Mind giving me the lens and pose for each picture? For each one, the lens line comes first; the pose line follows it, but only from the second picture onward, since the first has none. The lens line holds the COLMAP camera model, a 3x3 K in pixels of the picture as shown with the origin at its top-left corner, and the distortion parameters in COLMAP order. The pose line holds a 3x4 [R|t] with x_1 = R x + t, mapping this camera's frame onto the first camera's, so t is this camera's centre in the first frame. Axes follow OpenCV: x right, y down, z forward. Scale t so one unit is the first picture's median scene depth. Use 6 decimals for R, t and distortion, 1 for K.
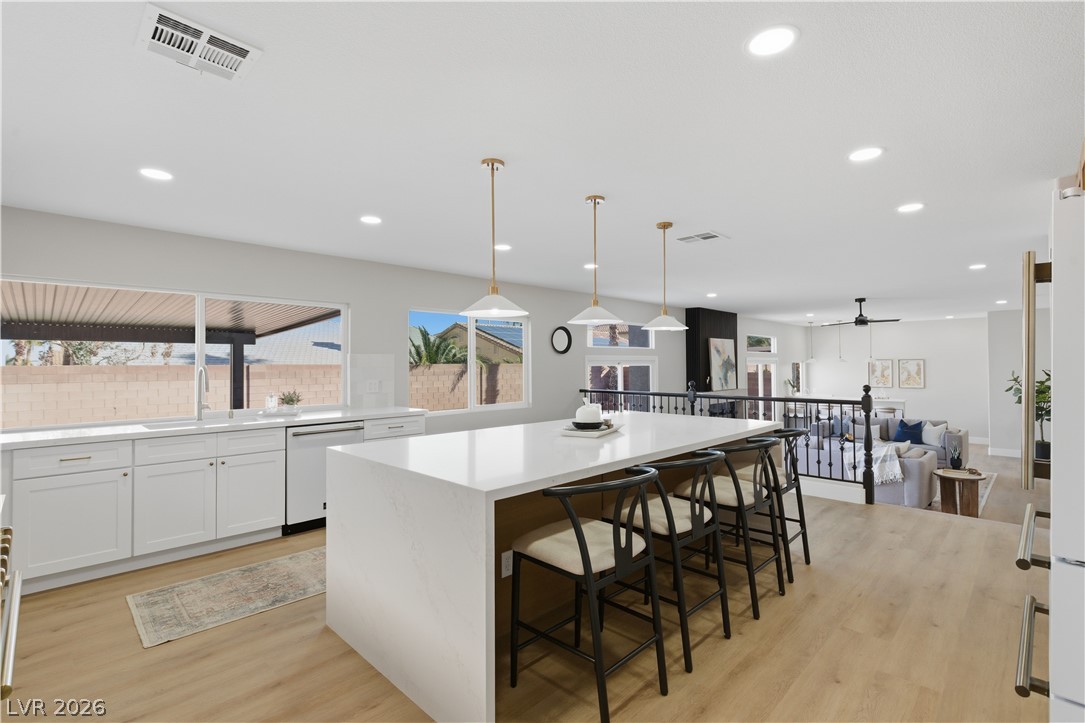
lens RADIAL K [[500.7, 0, 554.3], [0, 500.7, 363.7], [0, 0, 1]] dist [0.000972, 0.000345]
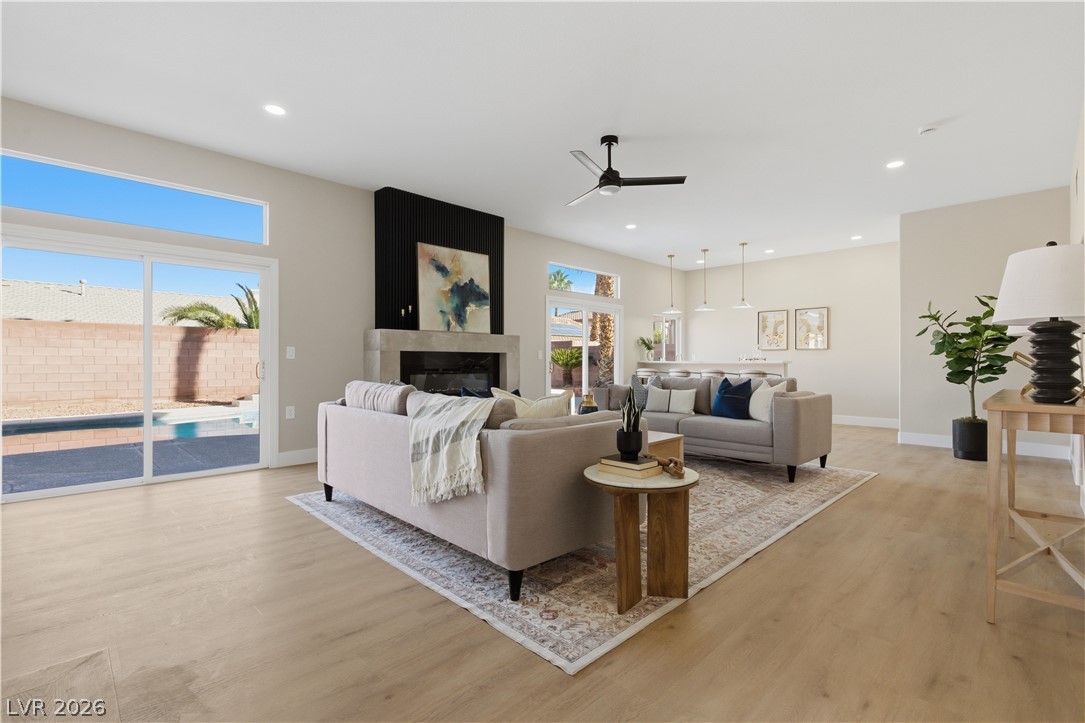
lens RADIAL K [[497.4, 0, 555.0], [0, 497.4, 356.9], [0, 0, 1]] dist [0.001654, 0.000307]
pose [[0.999934, 0.007898, -0.008321, 0.494871], [-0.007981, 0.999919, -0.009948, 0.092604], [0.008242, 0.010014, 0.999916, 0.423396]]
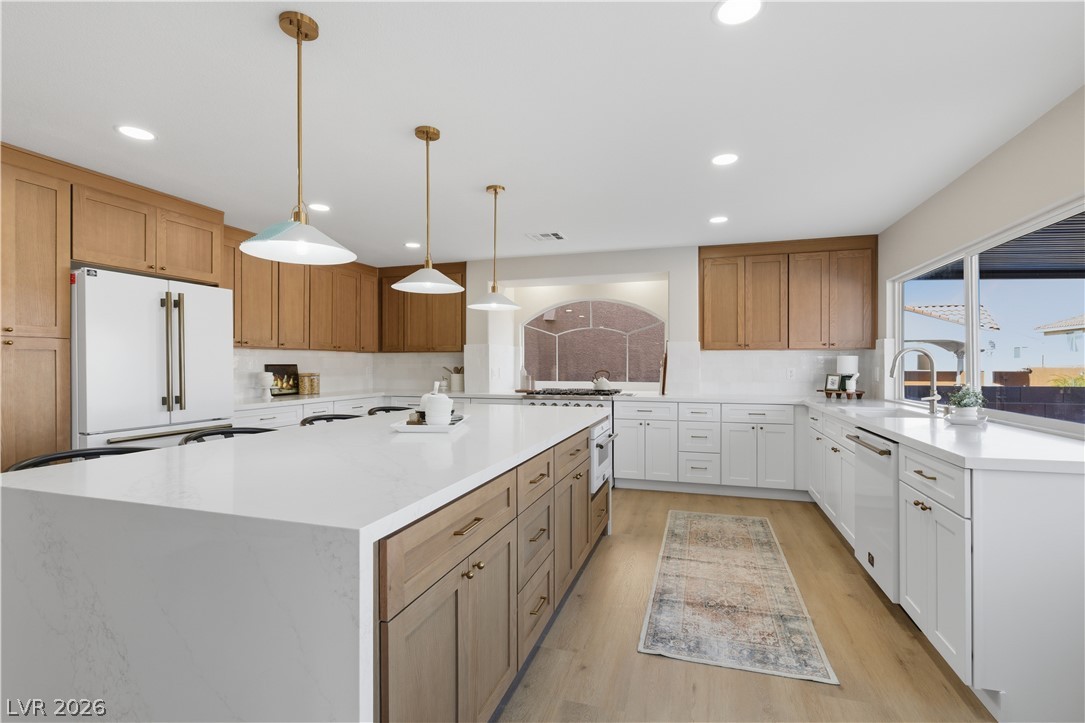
lens RADIAL K [[500.7, 0, 554.3], [0, 500.7, 363.7], [0, 0, 1]] dist [0.000972, 0.000345]
pose [[-0.886682, 0.004060, -0.462363, 0.092625], [0.003470, 0.999992, 0.002127, 0.011731], [0.462368, 0.000282, -0.886688, 0.610406]]
